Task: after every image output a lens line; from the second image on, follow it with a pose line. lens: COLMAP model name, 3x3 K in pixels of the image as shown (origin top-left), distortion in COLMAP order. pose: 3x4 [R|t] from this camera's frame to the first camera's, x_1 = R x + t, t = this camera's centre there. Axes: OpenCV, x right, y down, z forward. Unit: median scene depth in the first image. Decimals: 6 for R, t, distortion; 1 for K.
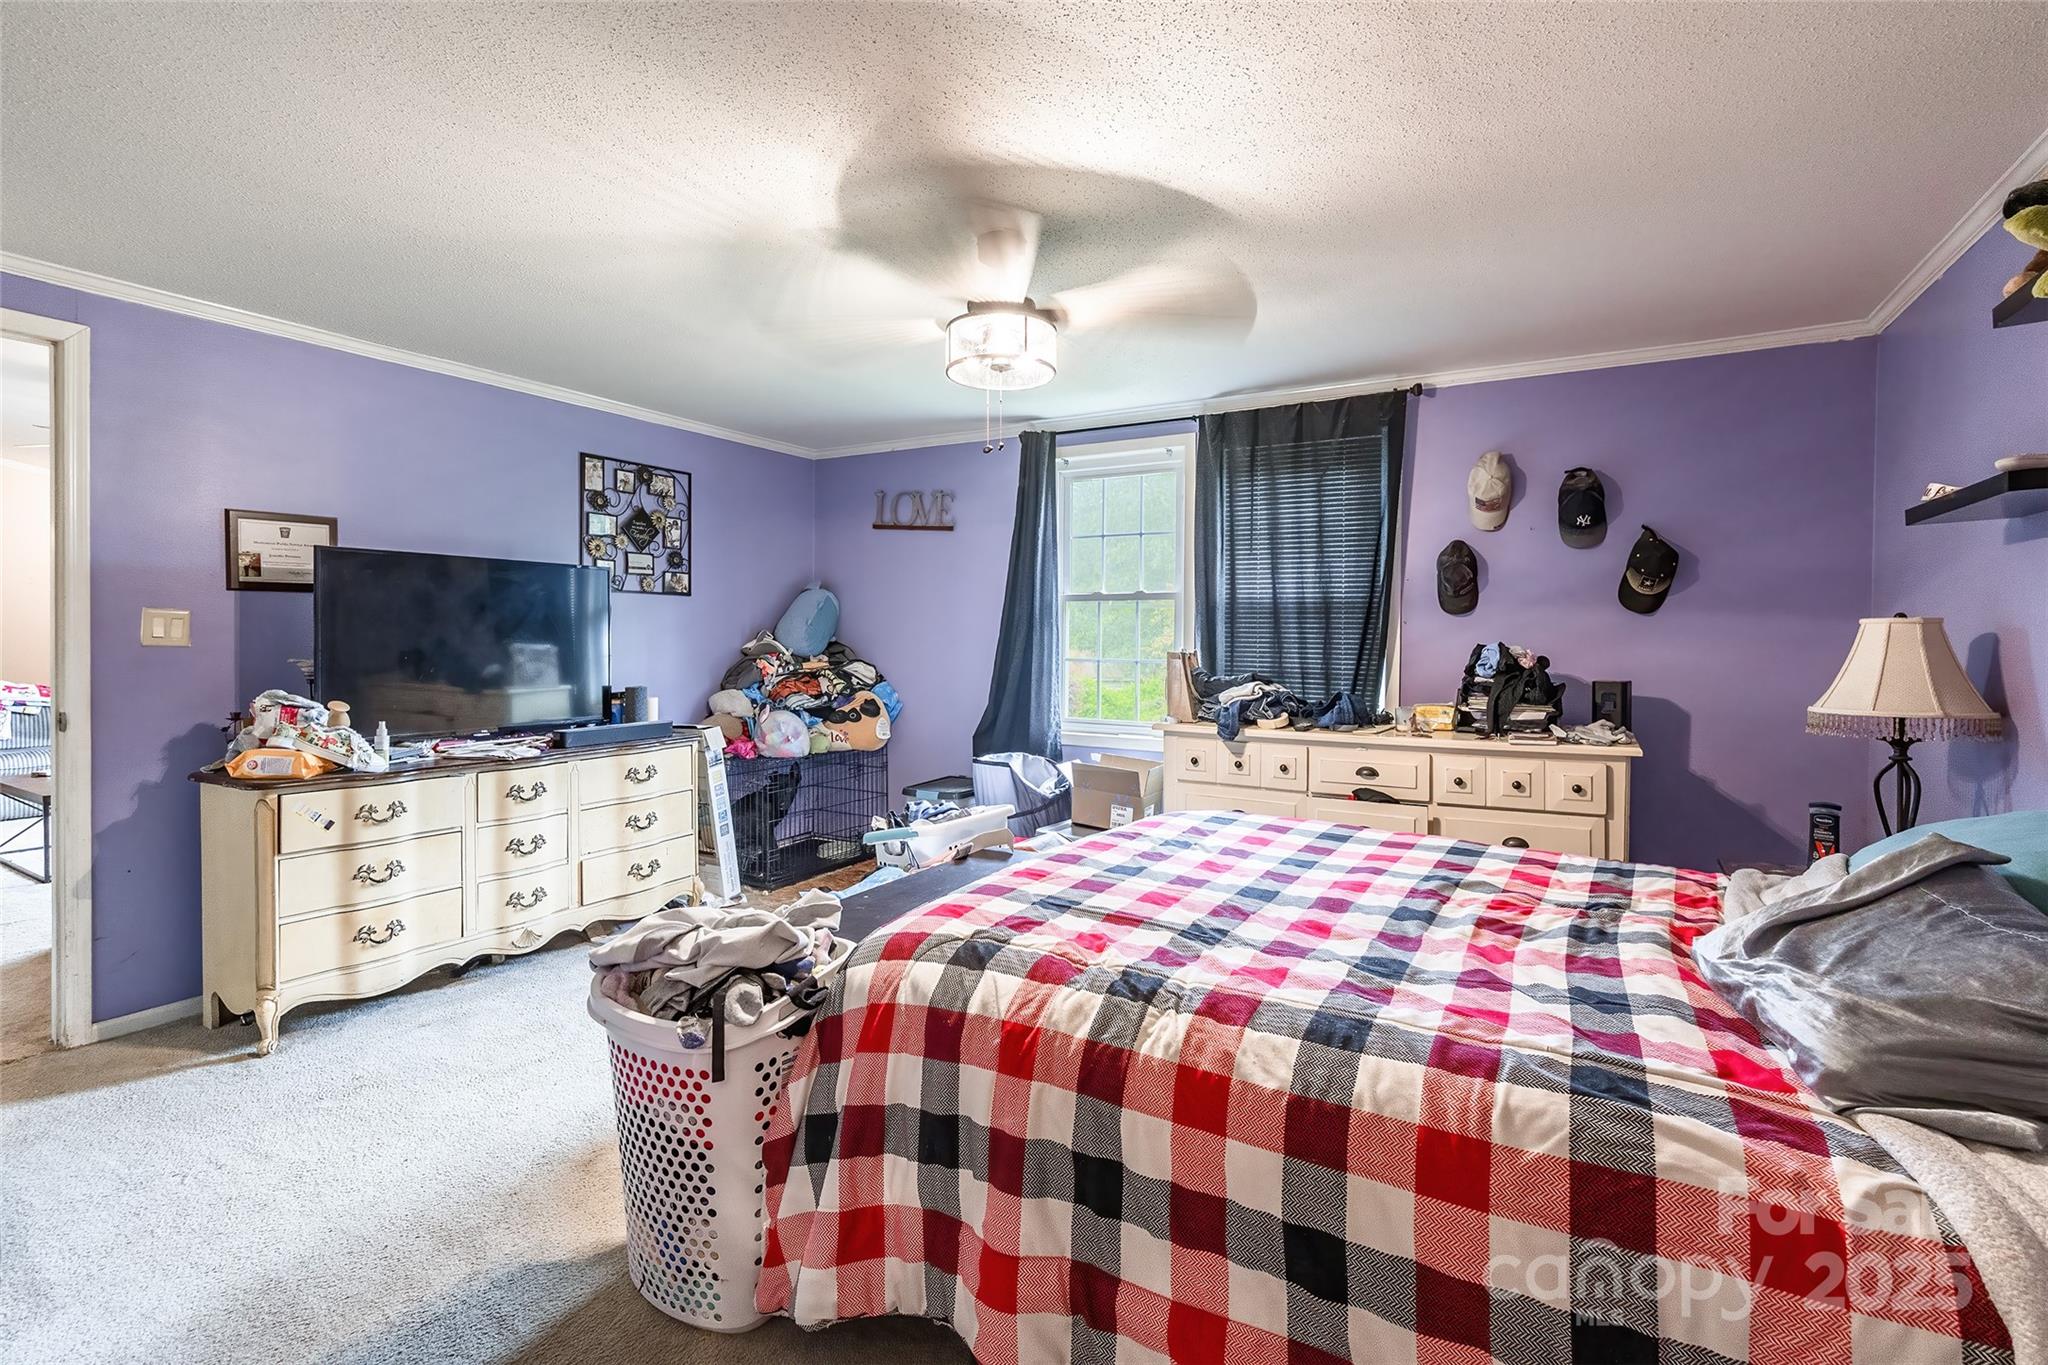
lens RADIAL K [[945.9, 0, 1024.7], [0, 945.9, 635.5], [0, 0, 1]] dist [-0.010428, 0.001343]
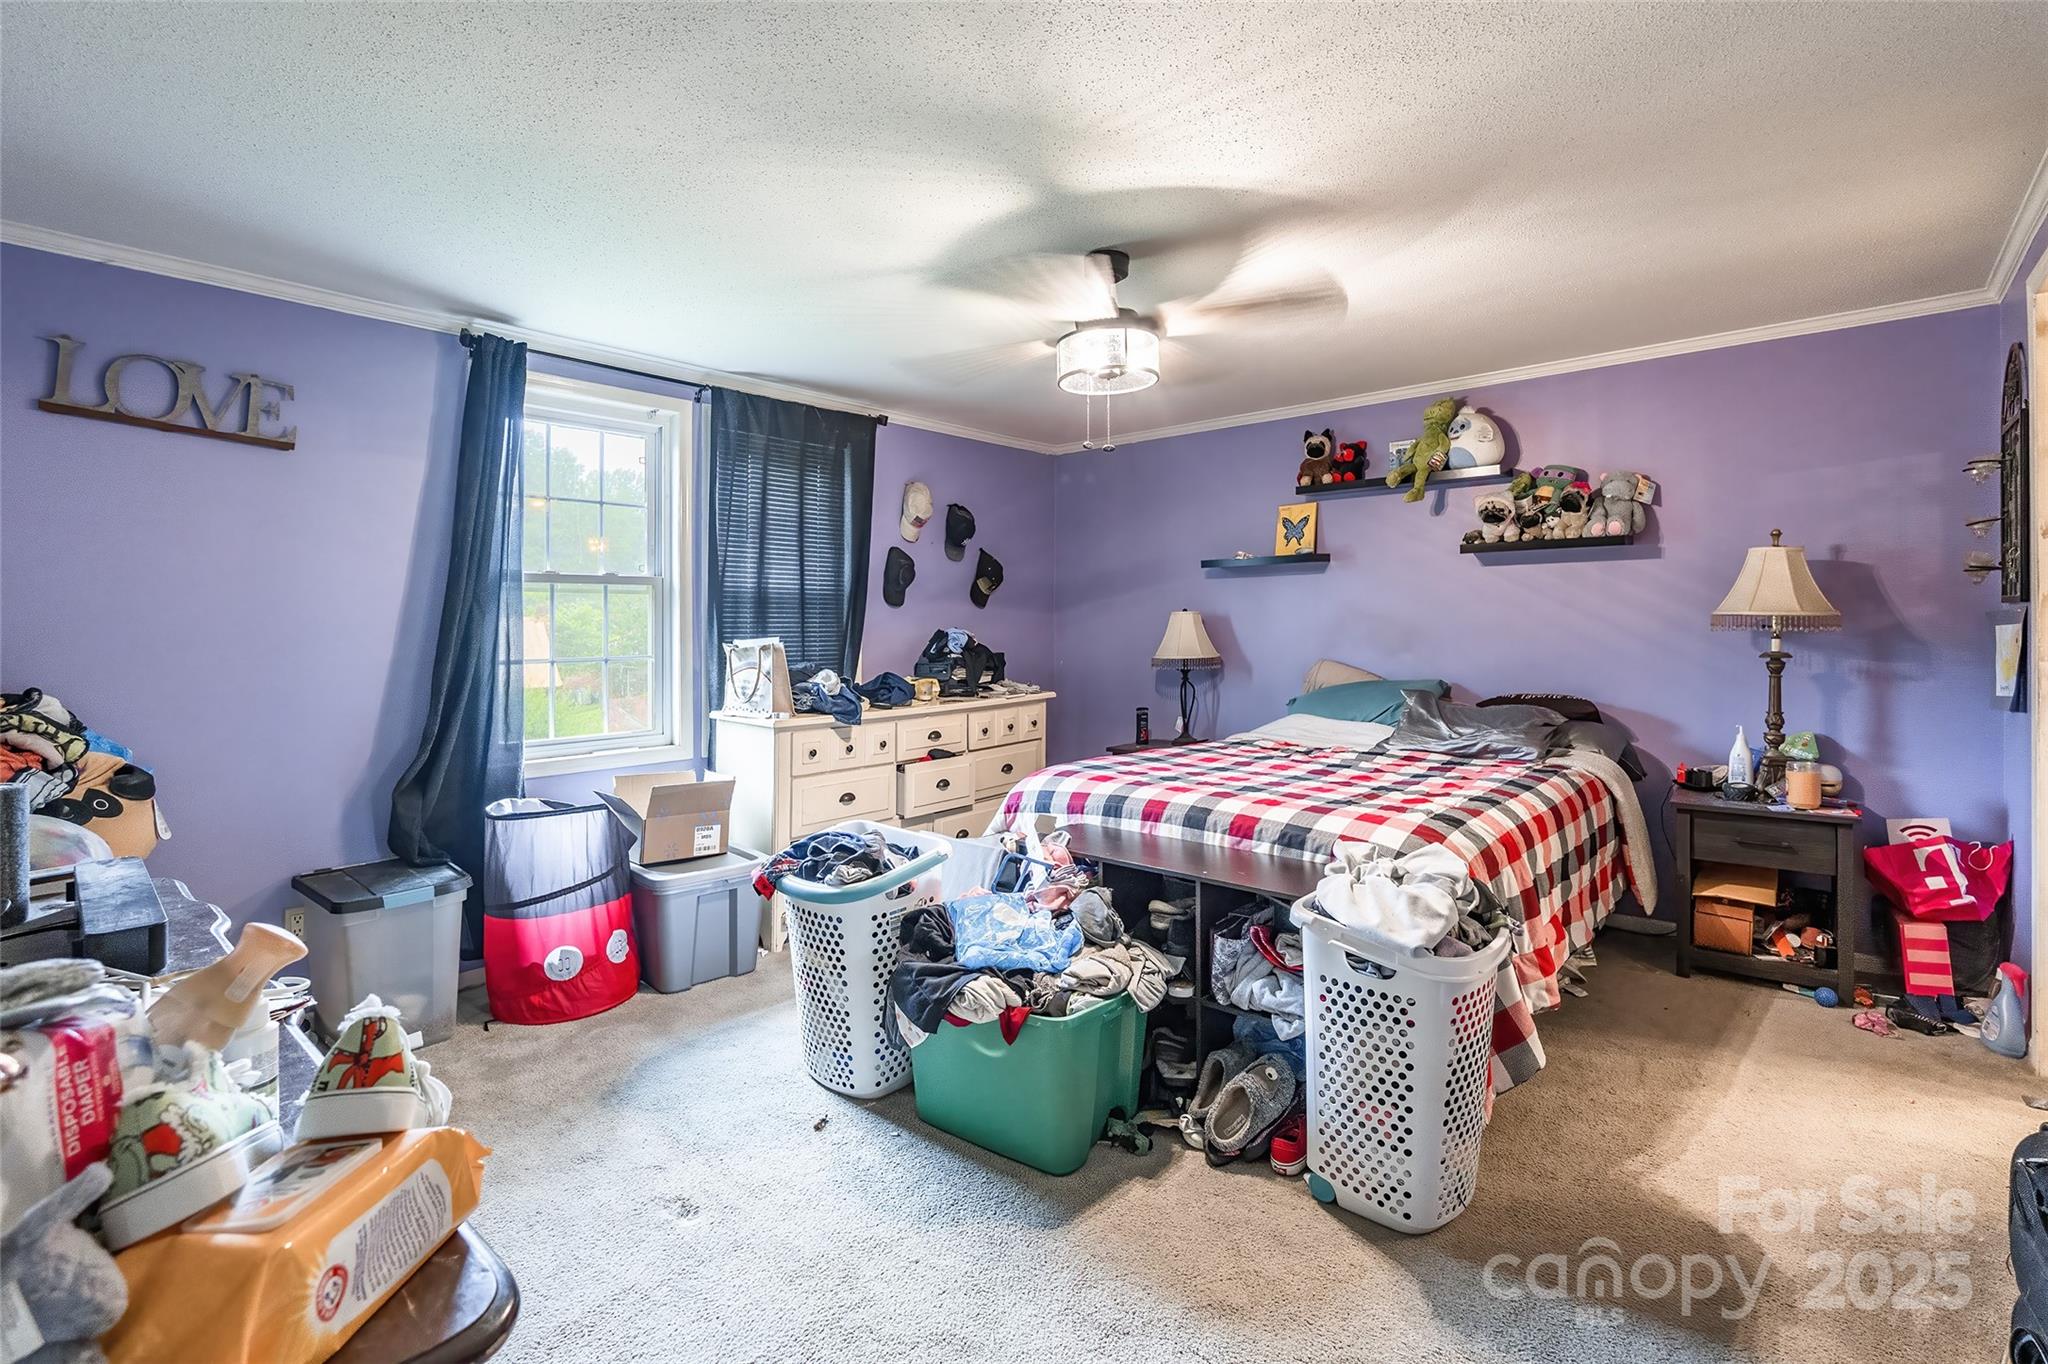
lens RADIAL K [[952.9, 0, 1026.4], [0, 952.9, 621.3], [0, 0, 1]] dist [-0.002141, 0.000023]
pose [[0.179129, -0.003881, 0.983818, -0.826898], [0.012165, 0.999925, 0.001729, -0.003136], [-0.983750, 0.011658, 0.179163, 0.663537]]
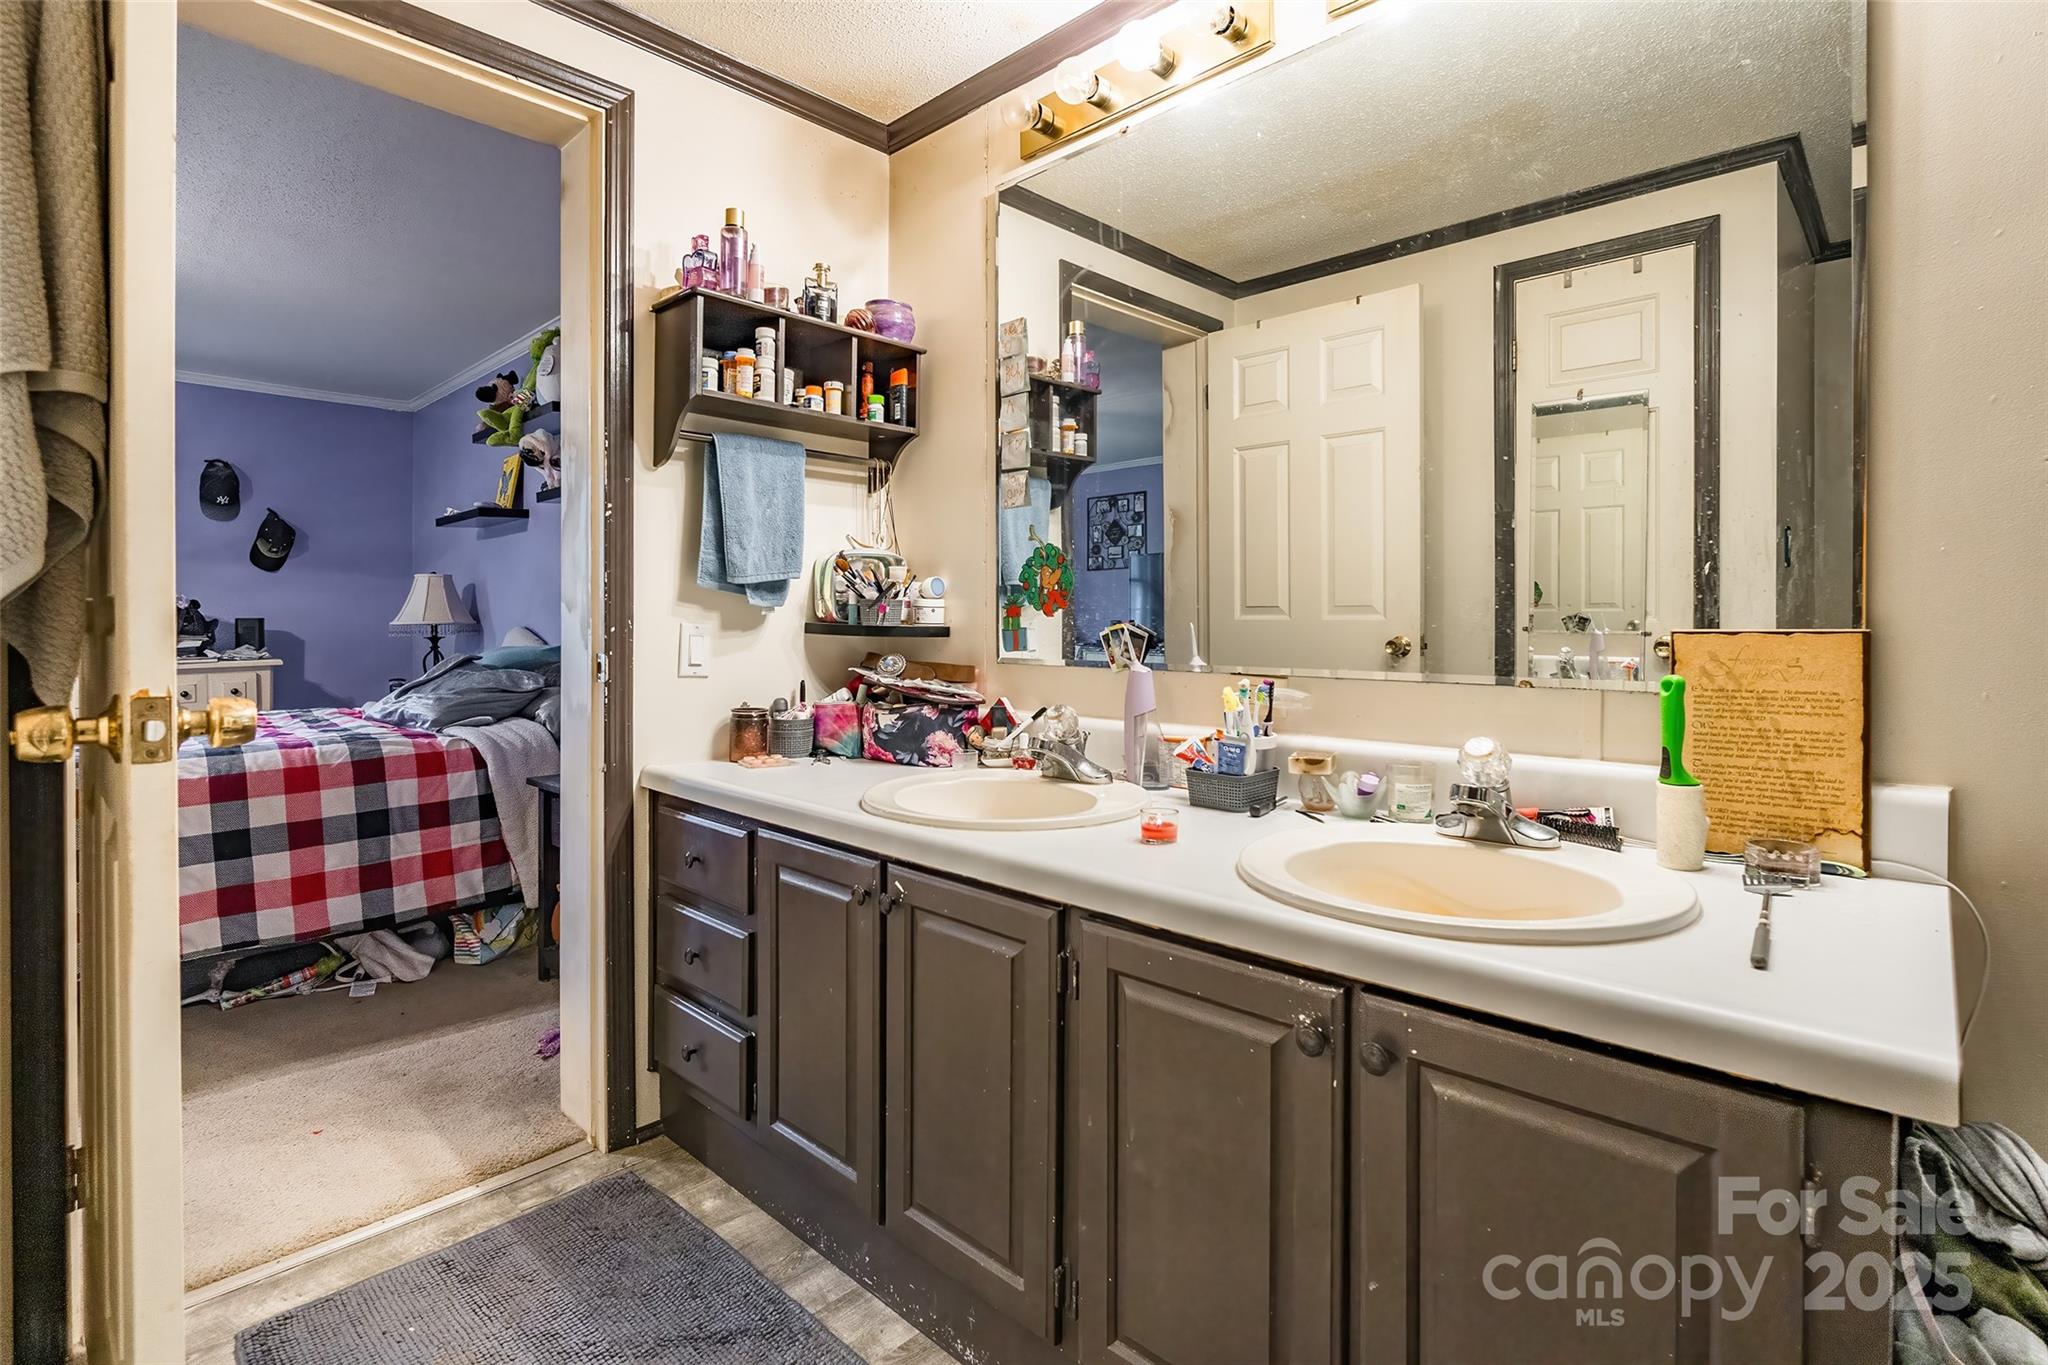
lens RADIAL K [[963.2, 0, 1022.7], [0, 963.2, 620.4], [0, 0, 1]] dist [-0.000775, 0.000328]
pose [[0.239239, -0.006703, 0.970937, -0.478137], [0.004581, 0.999973, 0.005774, 0.047918], [-0.970950, 0.003067, 0.239264, -0.443814]]
